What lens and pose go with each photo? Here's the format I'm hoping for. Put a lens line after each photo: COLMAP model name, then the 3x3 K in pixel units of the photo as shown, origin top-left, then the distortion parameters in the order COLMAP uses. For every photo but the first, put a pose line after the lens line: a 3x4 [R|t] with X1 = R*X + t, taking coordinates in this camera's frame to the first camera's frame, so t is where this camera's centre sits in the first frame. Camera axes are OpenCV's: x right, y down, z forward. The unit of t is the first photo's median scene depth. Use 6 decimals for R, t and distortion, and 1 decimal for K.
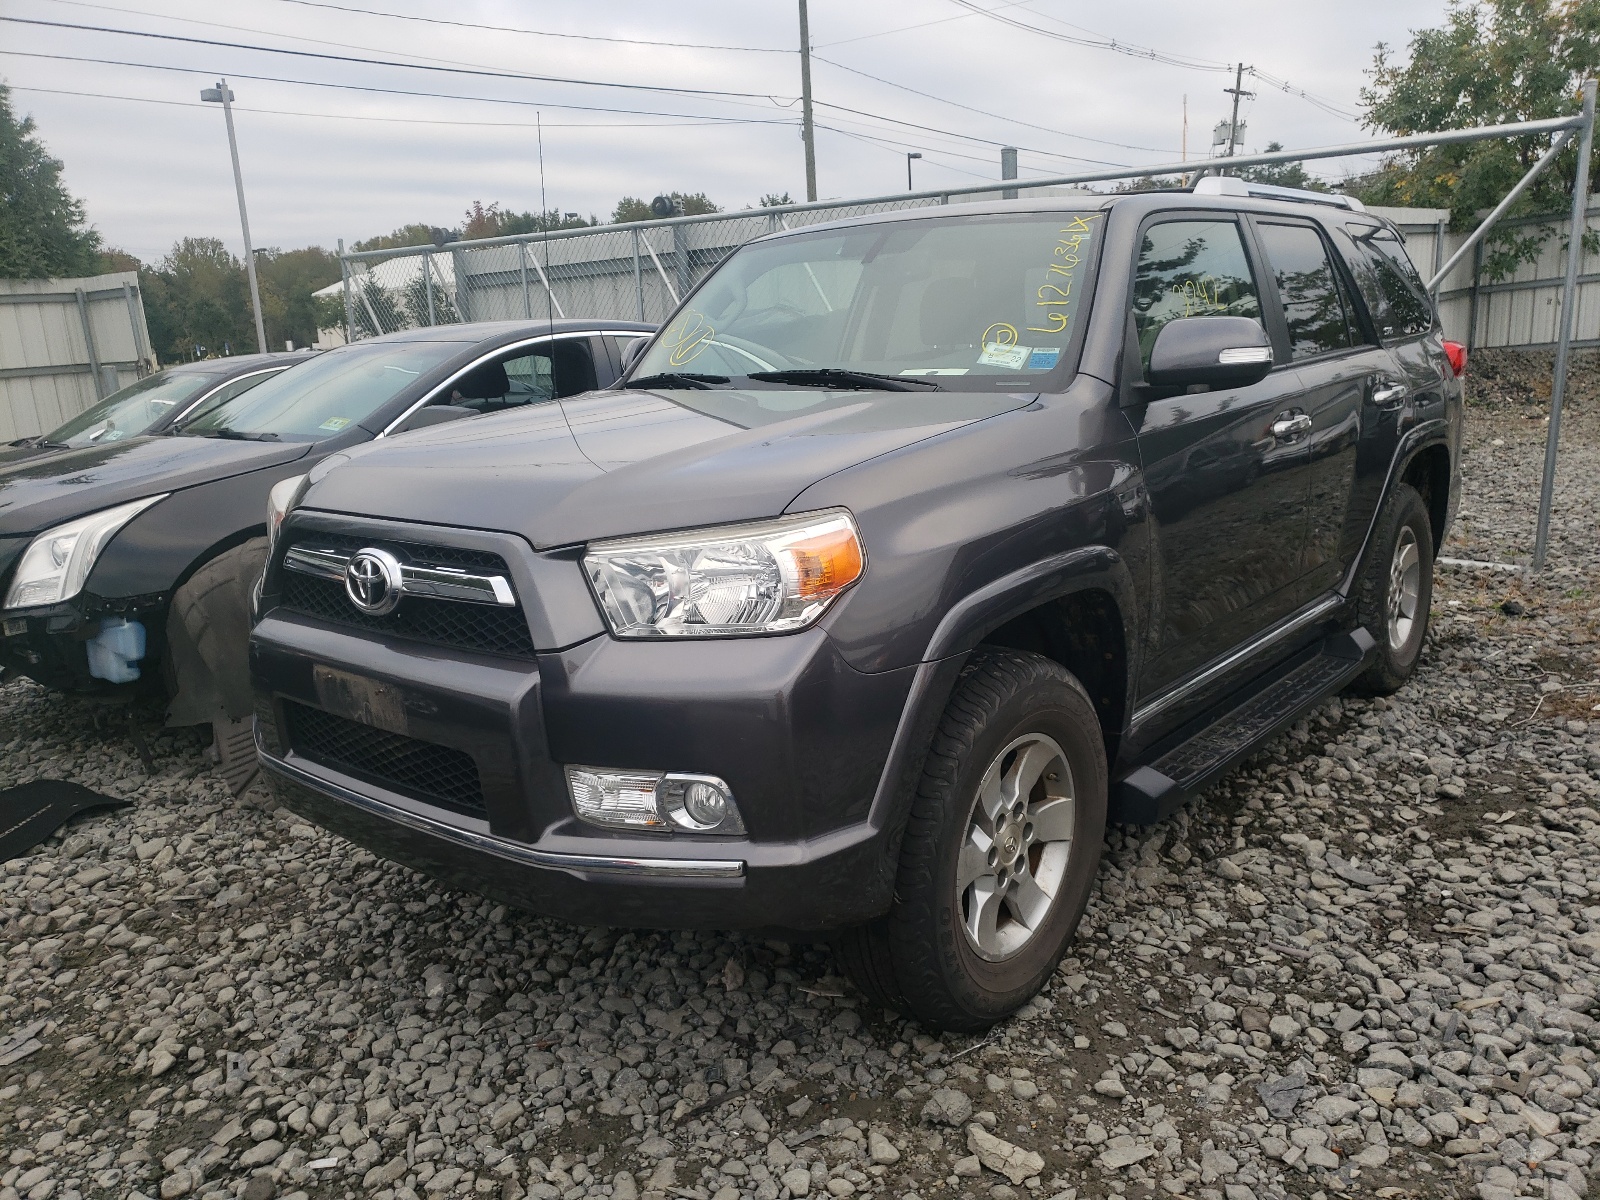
lens RADIAL K [[1317.1, 0, 806.4], [0, 1317.1, 611.5], [0, 0, 1]] dist [0.014701, 0.004914]
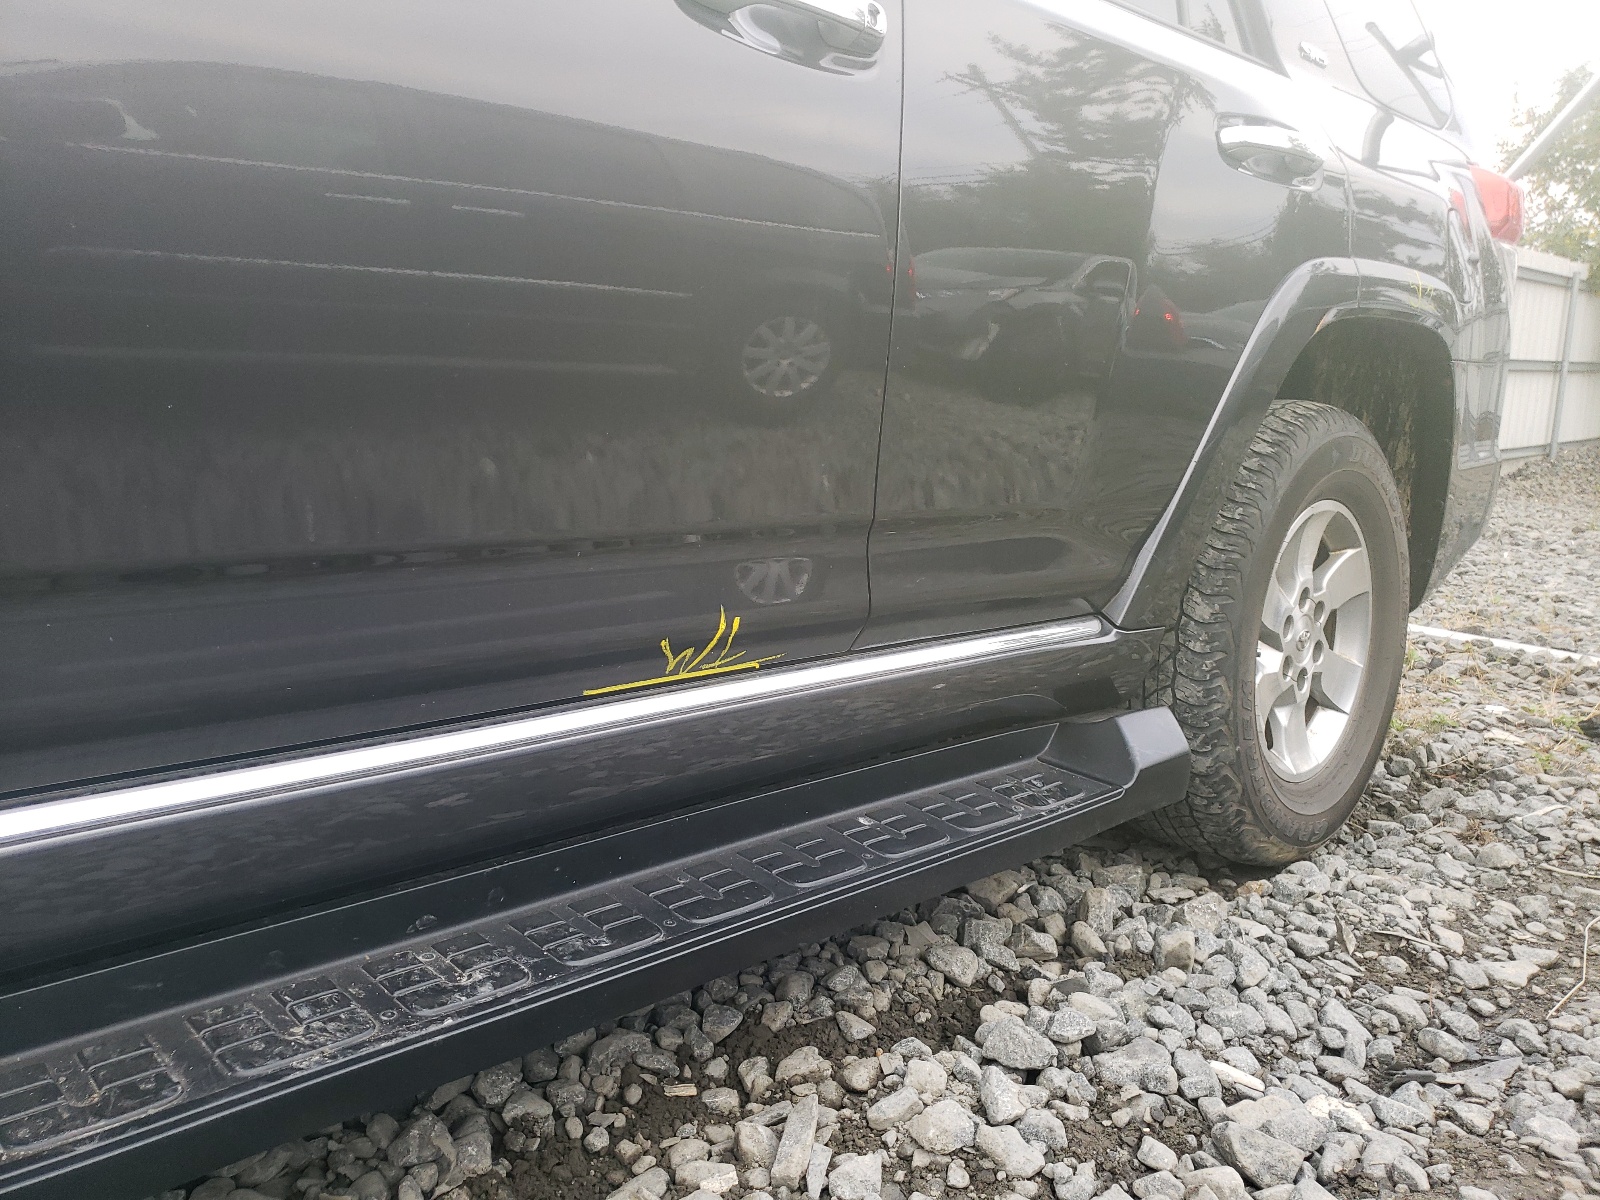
lens RADIAL K [[1209.9, 0, 798.8], [0, 1209.9, 593.2], [0, 0, 1]] dist [0.003377, -0.000839]
pose [[0.986500, 0.099315, -0.130212, 0.331300], [-0.108353, 0.992034, -0.064252, 0.012288], [0.122793, 0.077493, 0.989402, 0.575656]]
